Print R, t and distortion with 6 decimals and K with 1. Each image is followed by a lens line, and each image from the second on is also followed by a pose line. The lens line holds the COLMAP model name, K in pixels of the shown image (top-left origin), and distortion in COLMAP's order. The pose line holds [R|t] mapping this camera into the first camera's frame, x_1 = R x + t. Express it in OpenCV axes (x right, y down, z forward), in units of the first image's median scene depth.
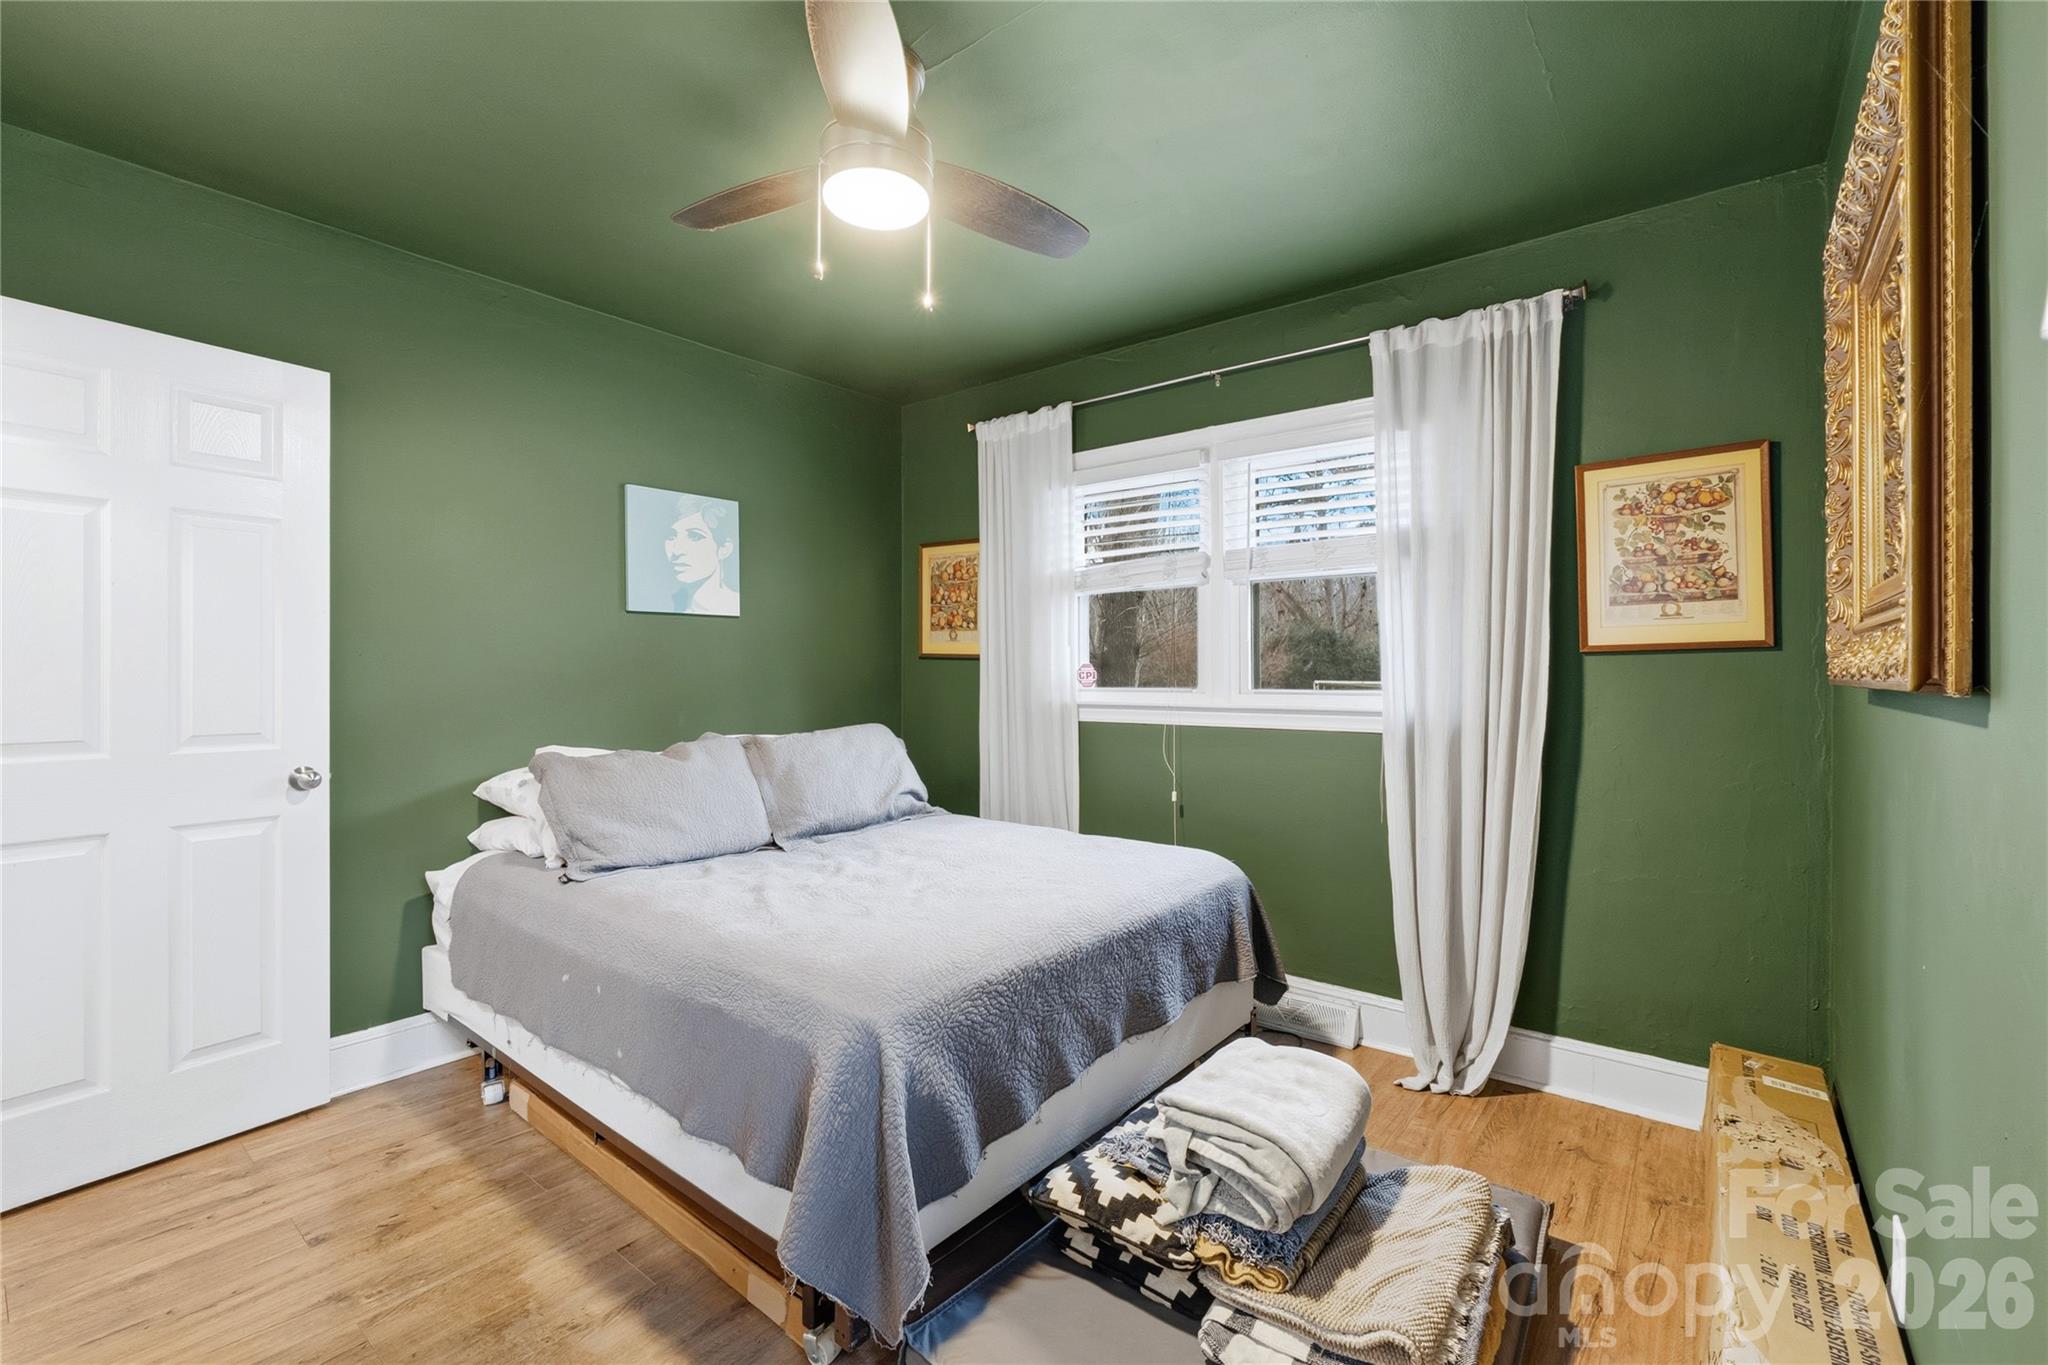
lens RADIAL K [[887.4, 0, 1023.6], [0, 887.4, 676.6], [0, 0, 1]] dist [-0.012199, 0.000925]
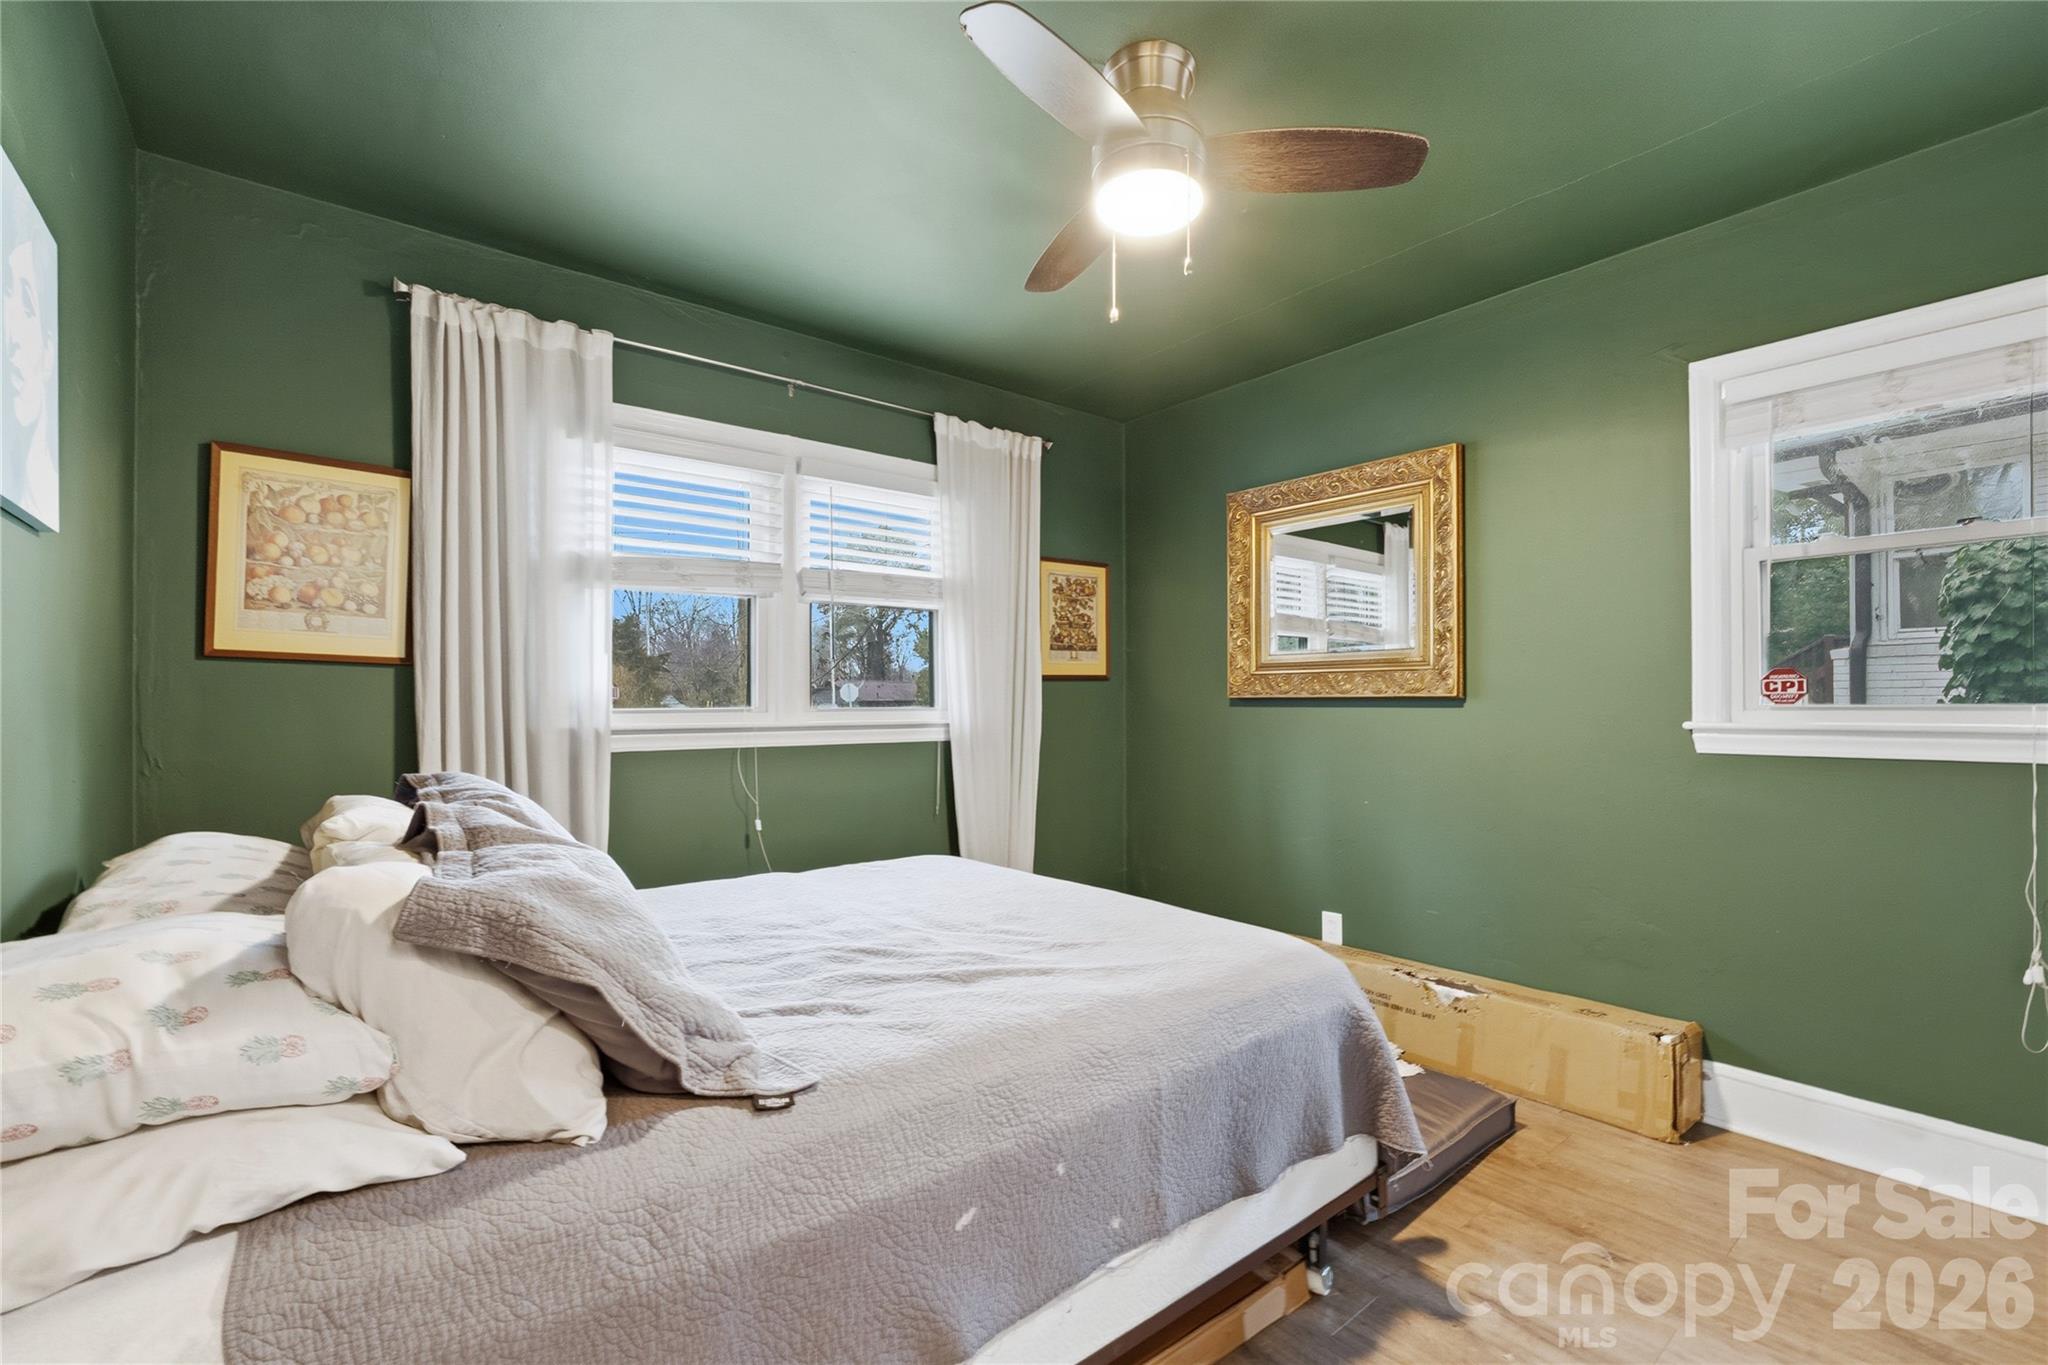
lens RADIAL K [[878.0, 0, 1026.6], [0, 878.0, 691.2], [0, 0, 1]] dist [-0.012374, 0.000154]
pose [[0.213871, 0.002312, 0.976859, -0.656960], [-0.004222, 0.999990, -0.001443, -0.003256], [-0.976853, -0.003816, 0.213879, 0.534702]]
